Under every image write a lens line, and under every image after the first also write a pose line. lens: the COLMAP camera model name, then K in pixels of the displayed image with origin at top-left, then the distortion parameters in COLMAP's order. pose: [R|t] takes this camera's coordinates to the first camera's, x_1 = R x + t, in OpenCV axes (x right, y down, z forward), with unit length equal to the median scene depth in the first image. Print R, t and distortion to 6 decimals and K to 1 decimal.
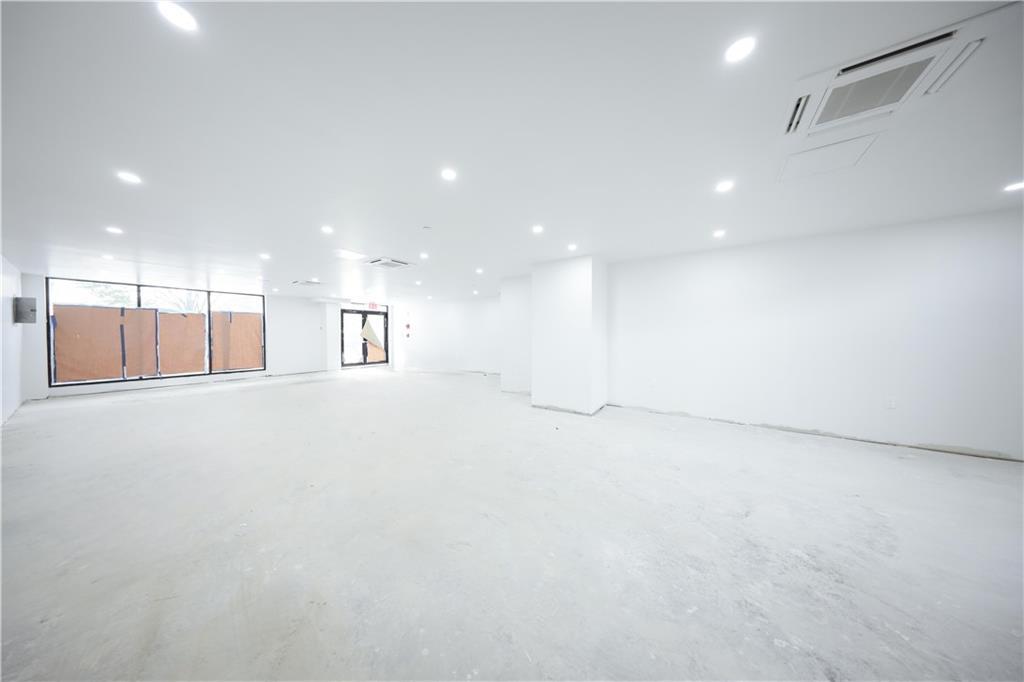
lens RADIAL K [[301.0, 0, 512.0], [0, 301.0, 341.0], [0, 0, 1]] dist [-0.000473, -0.000026]
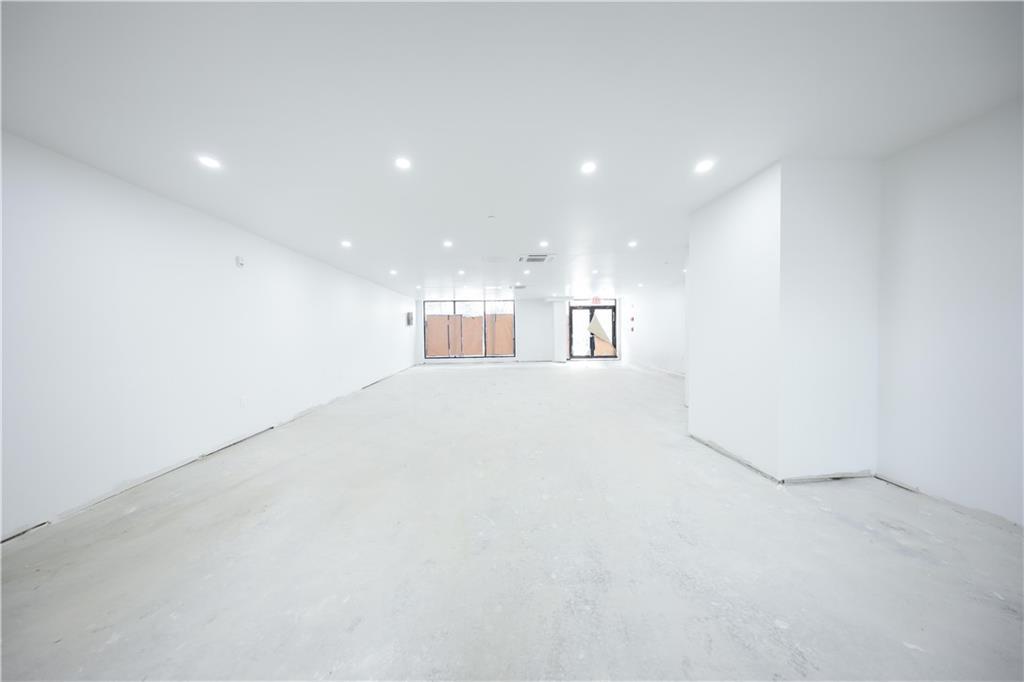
lens RADIAL K [[301.0, 0, 512.0], [0, 301.0, 341.0], [0, 0, 1]] dist [-0.000473, -0.000026]
pose [[0.598799, 0.018421, -0.800687, 0.206084], [-0.004981, 0.999802, 0.019277, 0.001792], [0.800884, -0.007554, 0.598772, 0.181775]]
